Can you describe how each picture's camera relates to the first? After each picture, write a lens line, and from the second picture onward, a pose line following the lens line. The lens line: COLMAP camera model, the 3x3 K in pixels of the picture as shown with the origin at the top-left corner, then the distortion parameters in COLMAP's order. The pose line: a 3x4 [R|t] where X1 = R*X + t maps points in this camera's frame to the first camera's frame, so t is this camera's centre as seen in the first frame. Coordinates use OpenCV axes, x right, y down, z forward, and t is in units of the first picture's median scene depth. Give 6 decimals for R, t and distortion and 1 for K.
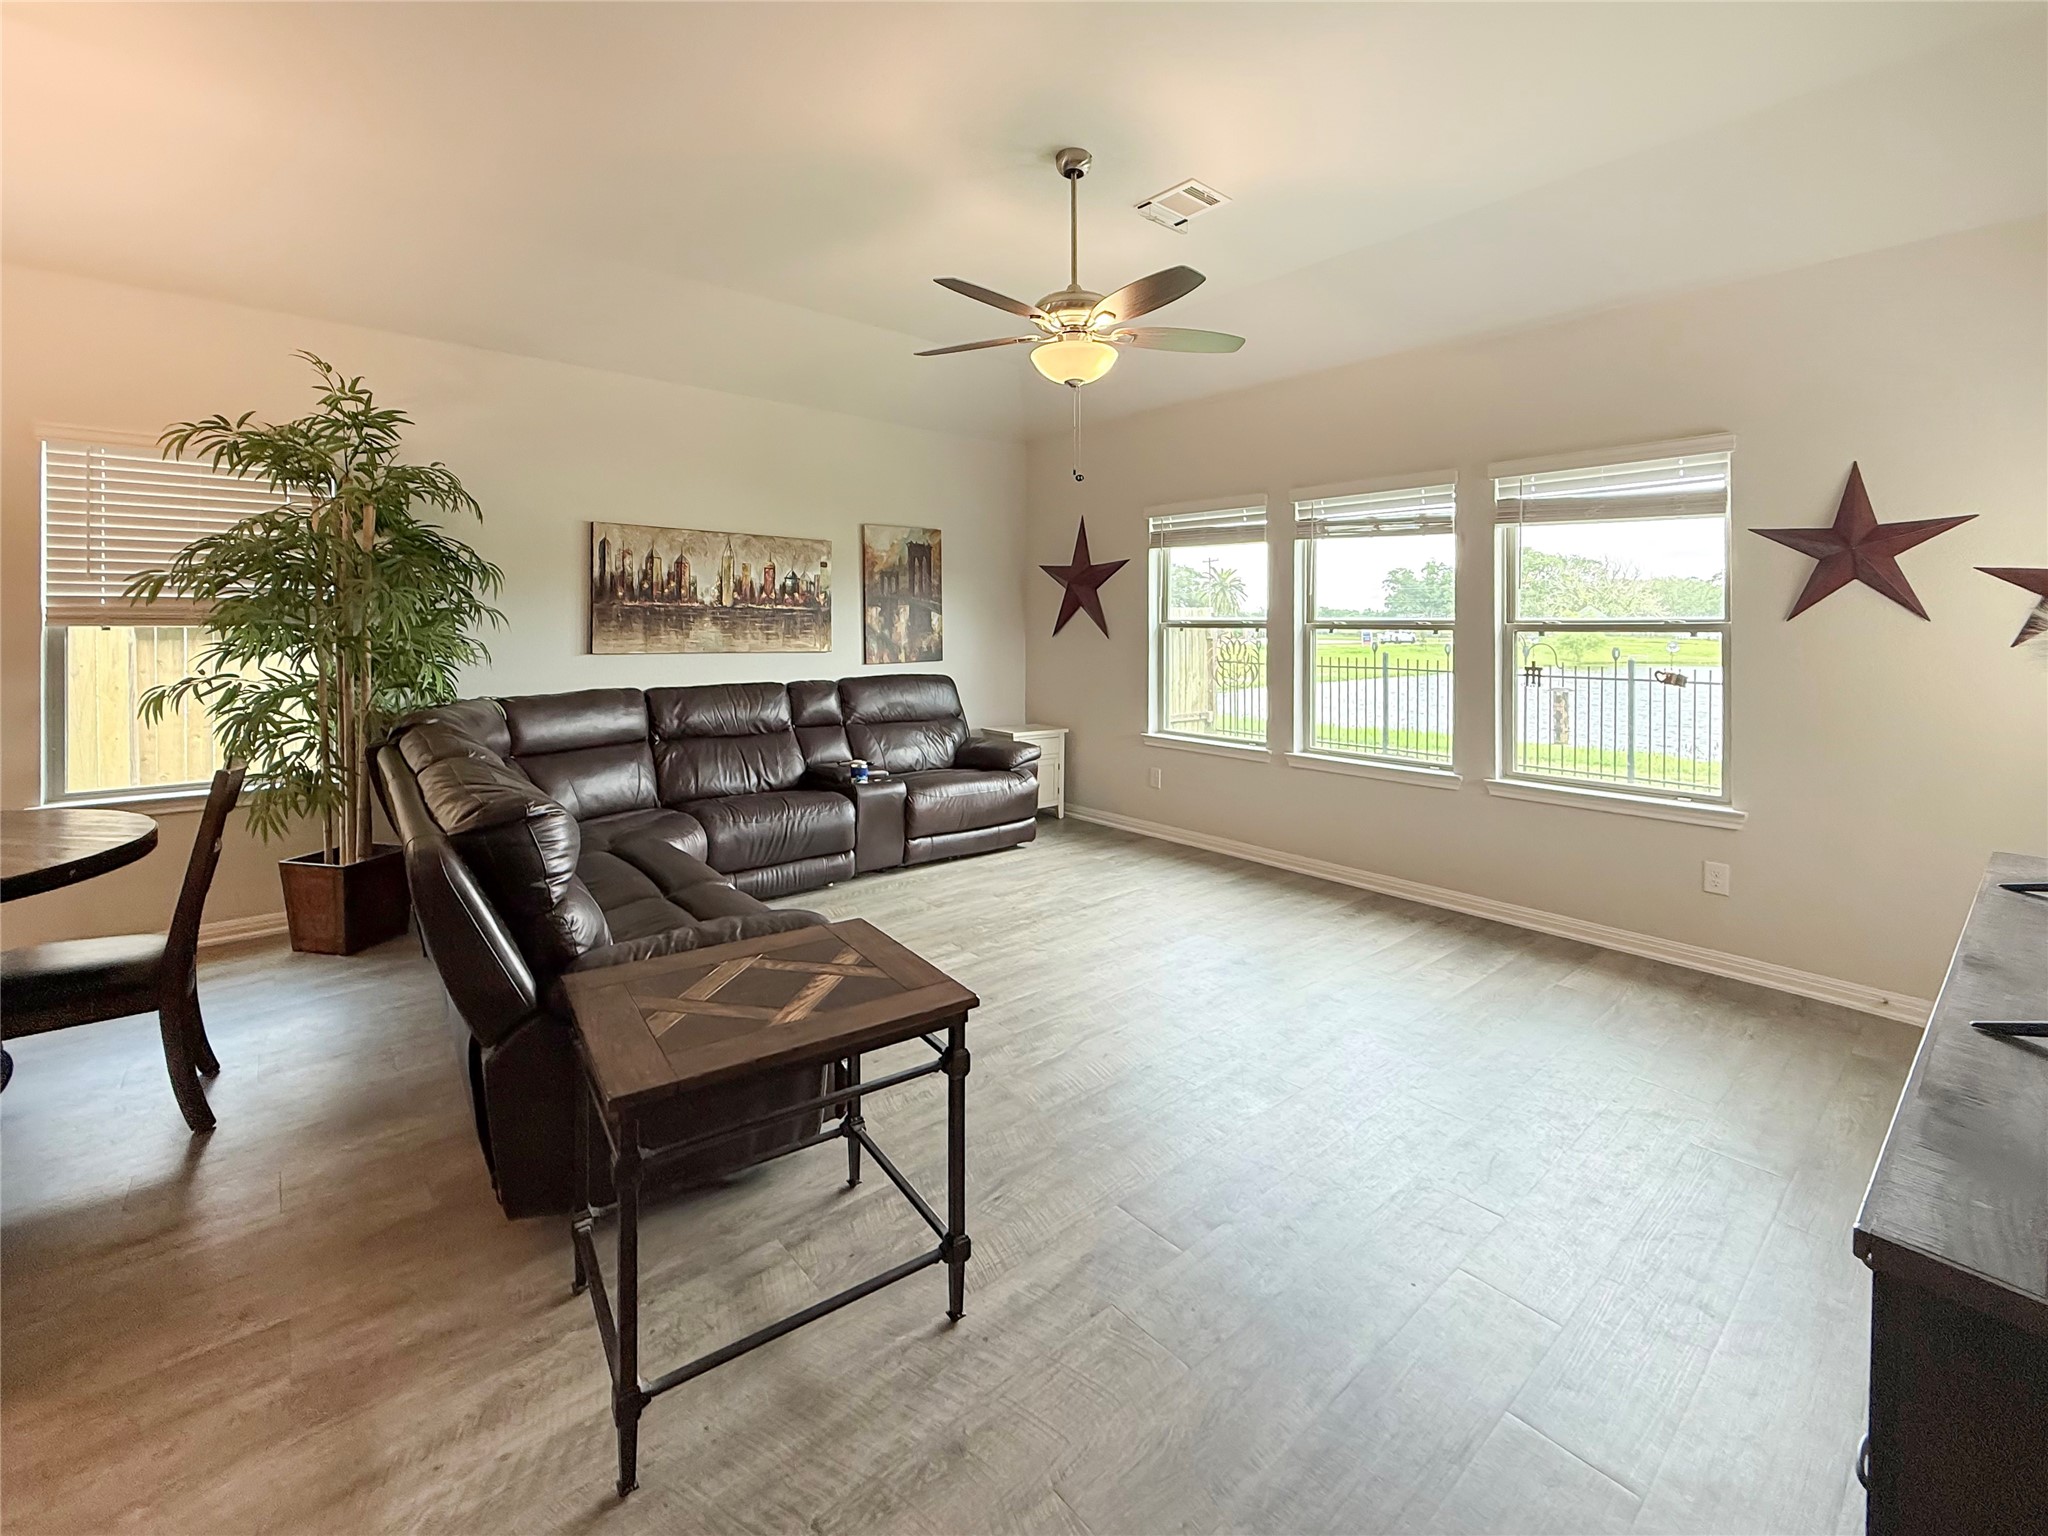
lens RADIAL K [[863.4, 0, 985.7], [0, 863.4, 631.4], [0, 0, 1]] dist [0.004050, -0.001222]
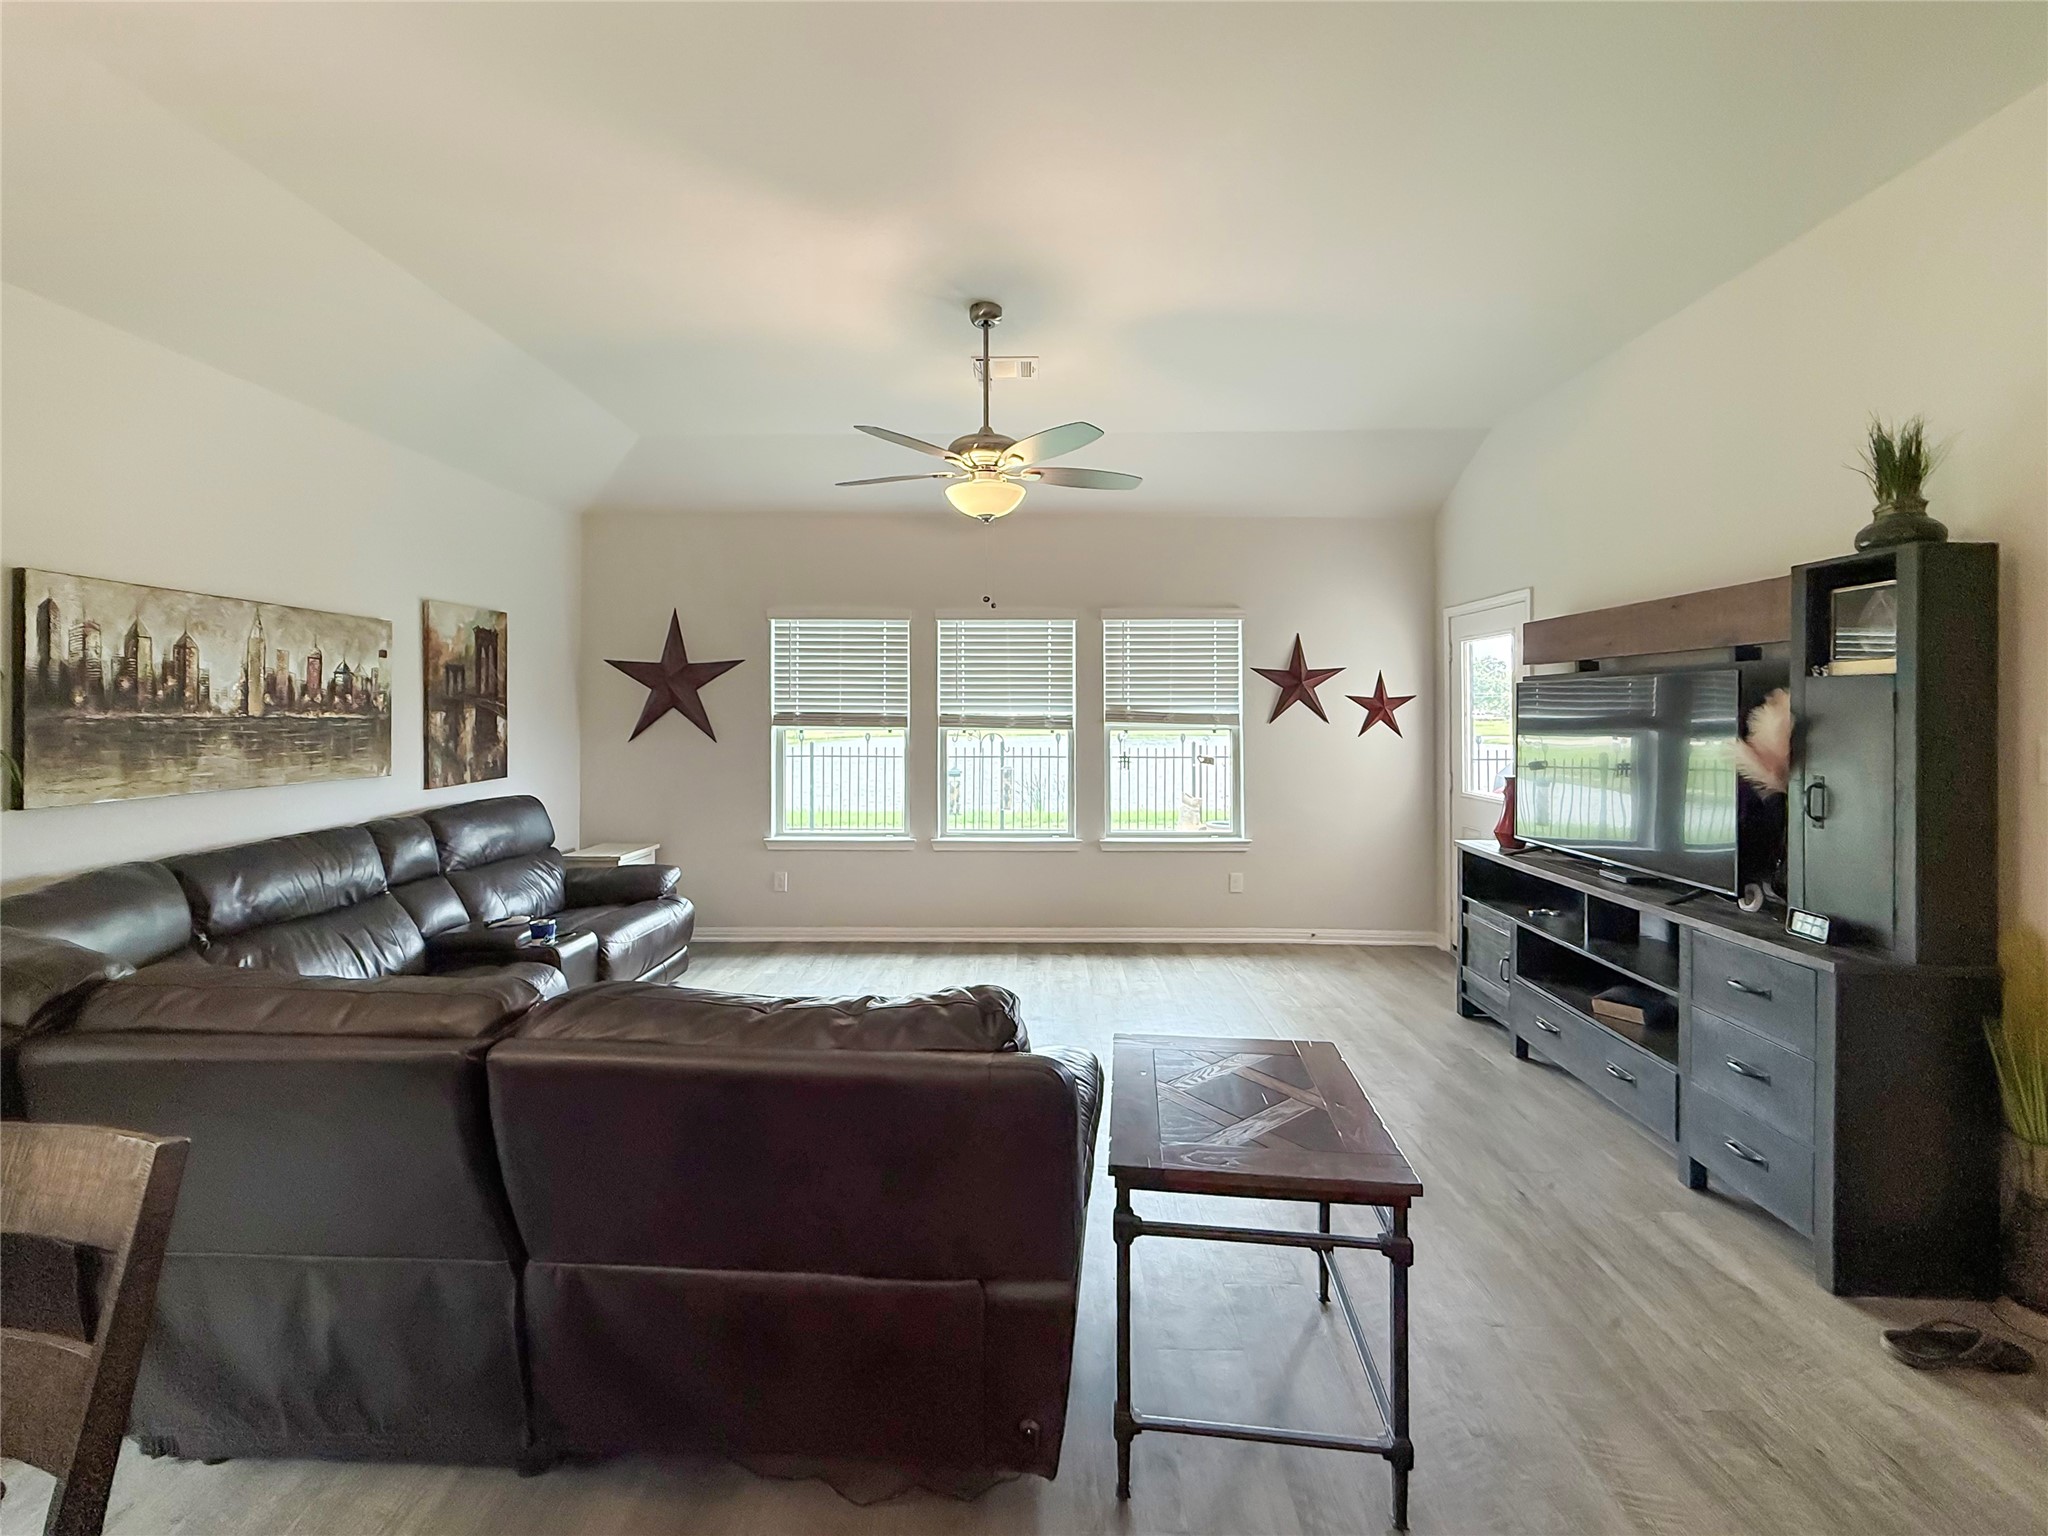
lens RADIAL K [[863.4, 0, 996.0], [0, 863.4, 722.9], [0, 0, 1]] dist [0.004050, -0.001222]
pose [[0.672340, -0.019014, 0.739998, -0.418328], [0.012096, 0.999819, 0.014700, -0.027734], [-0.740143, -0.000932, 0.672449, 0.165462]]
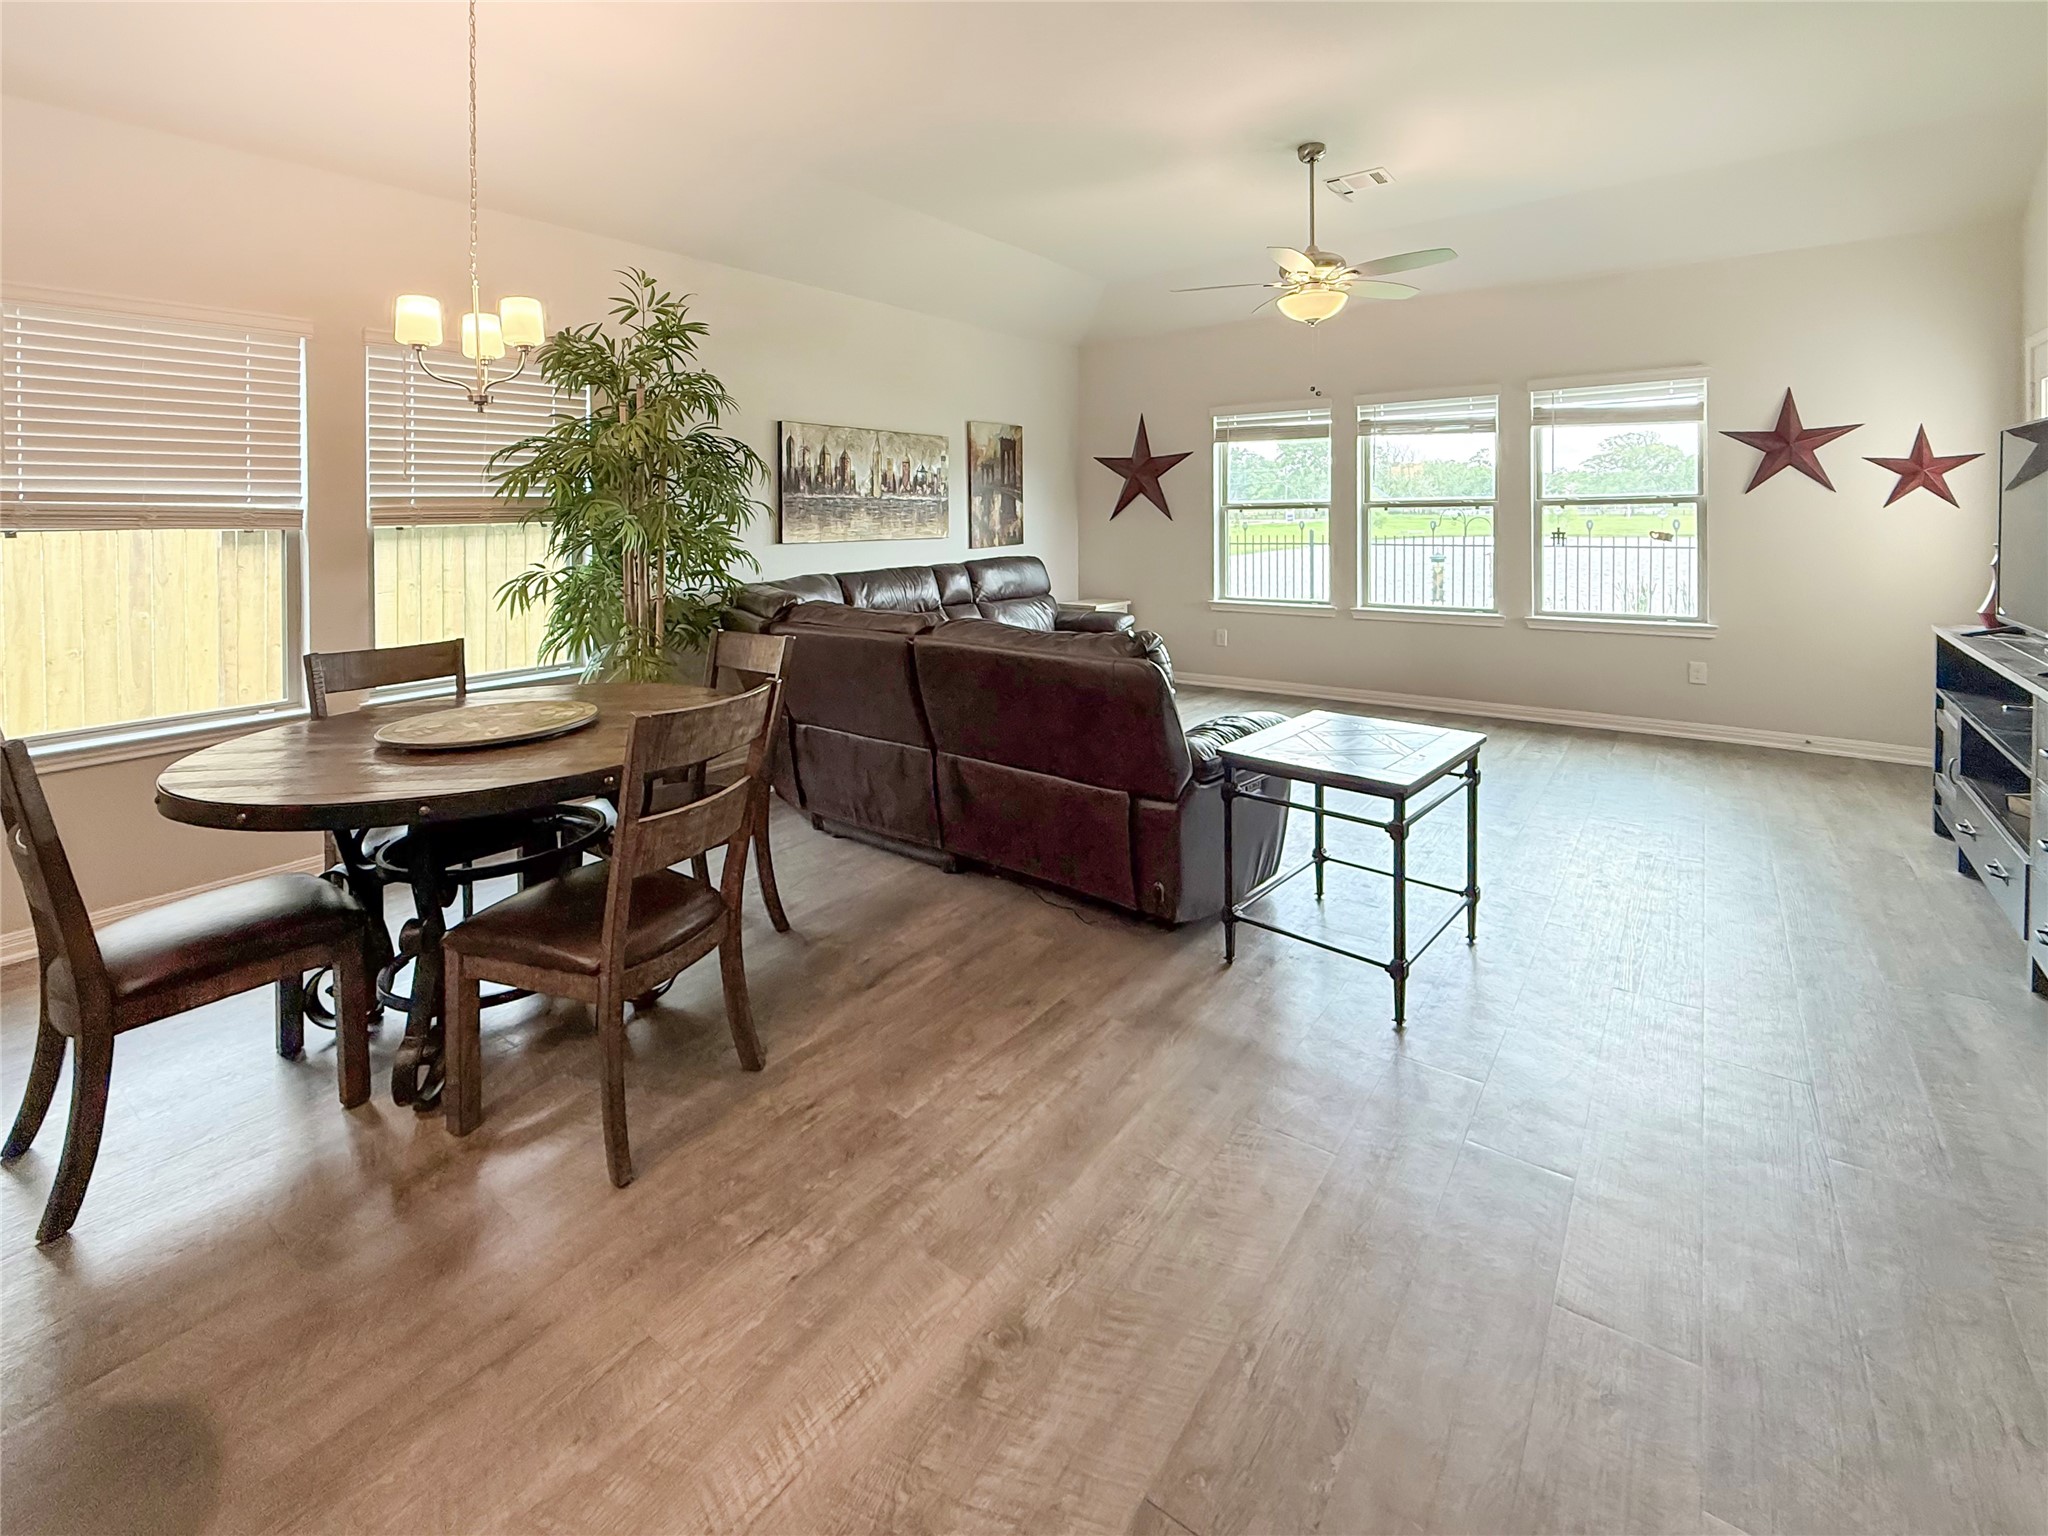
lens RADIAL K [[863.4, 0, 1001.3], [0, 863.4, 552.9], [0, 0, 1]] dist [0.004050, -0.001222]
pose [[0.978364, -0.029611, 0.204762, -0.383658], [0.021648, 0.998924, 0.041021, -0.000369], [-0.205756, -0.035700, 0.977952, -0.112898]]
